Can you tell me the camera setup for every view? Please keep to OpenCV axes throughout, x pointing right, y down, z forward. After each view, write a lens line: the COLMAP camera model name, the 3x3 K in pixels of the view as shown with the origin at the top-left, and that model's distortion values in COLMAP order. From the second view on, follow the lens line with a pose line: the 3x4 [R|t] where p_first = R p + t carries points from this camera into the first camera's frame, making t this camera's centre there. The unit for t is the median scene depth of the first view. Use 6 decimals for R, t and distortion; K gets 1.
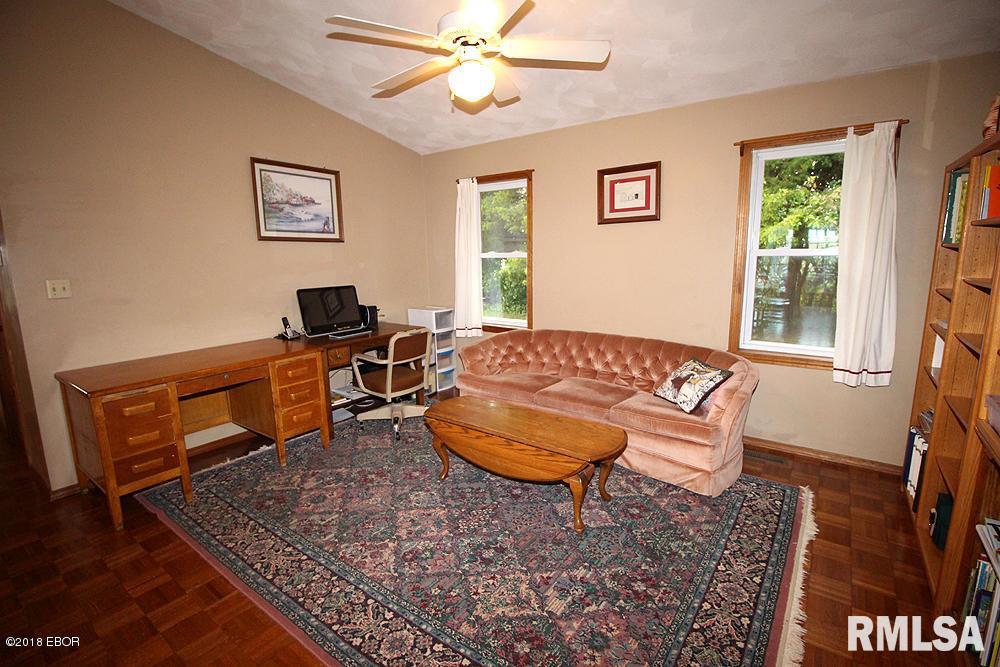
lens RADIAL K [[464.7, 0, 501.9], [0, 464.7, 328.0], [0, 0, 1]] dist [-0.007254, -0.008576]
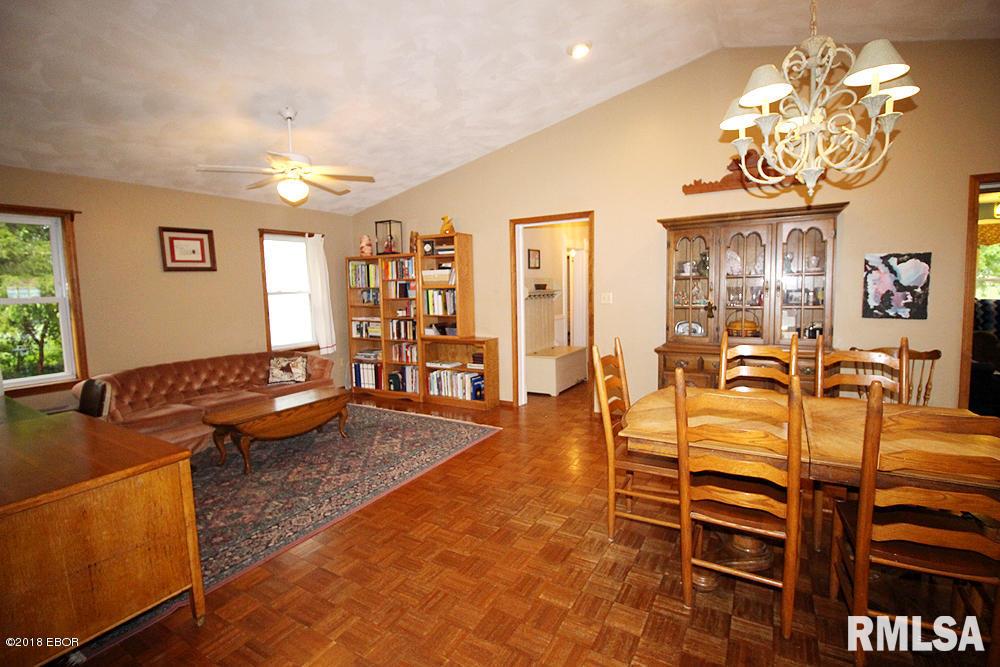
lens RADIAL K [[464.7, 0, 496.7], [0, 464.7, 328.9], [0, 0, 1]] dist [-0.007254, -0.008576]
pose [[-0.092238, -0.078262, 0.992657, -1.186131], [0.188709, 0.977466, 0.094600, -0.034062], [-0.977692, 0.196049, -0.075391, 0.319921]]
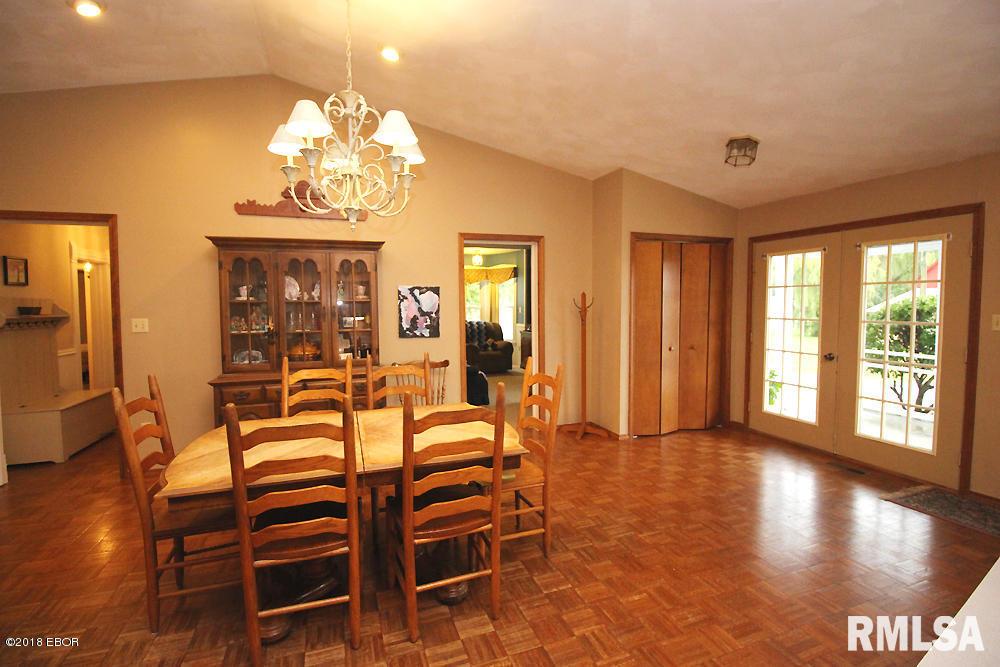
lens RADIAL K [[464.7, 0, 504.6], [0, 464.7, 332.9], [0, 0, 1]] dist [-0.007254, -0.008576]
pose [[-0.831851, -0.016509, 0.554753, -1.168508], [0.108270, 0.975526, 0.191381, -0.028629], [-0.544336, 0.219264, -0.809705, 0.292385]]
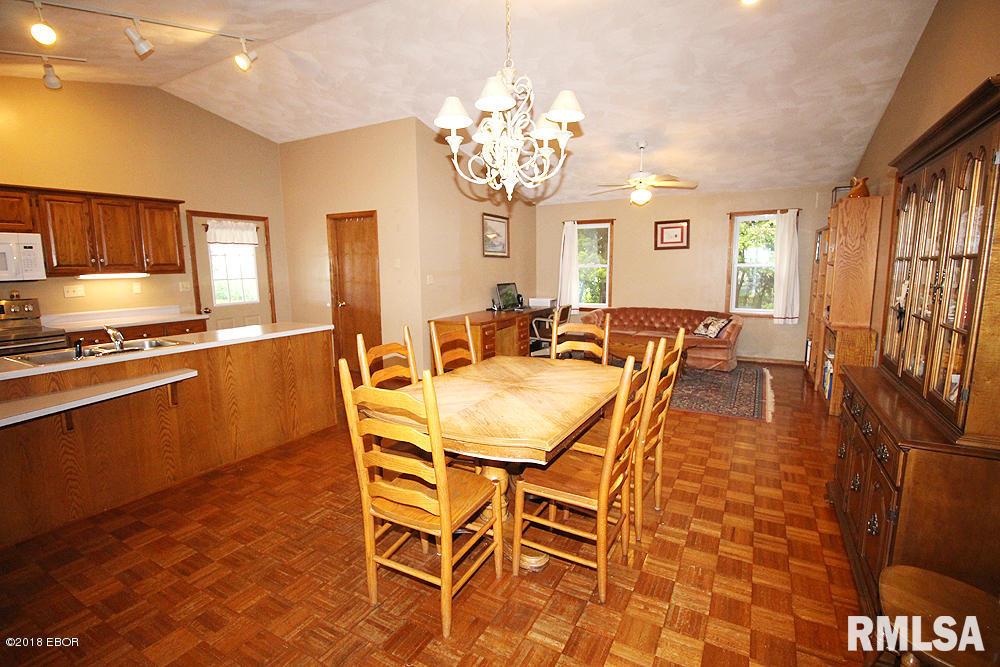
lens RADIAL K [[464.7, 0, 504.6], [0, 464.7, 329.8], [0, 0, 1]] dist [-0.007254, -0.008576]
pose [[0.991355, -0.012517, 0.130612, -0.723657], [0.016050, 0.999532, -0.026033, 0.157377], [-0.130225, 0.027904, 0.991092, -0.872221]]
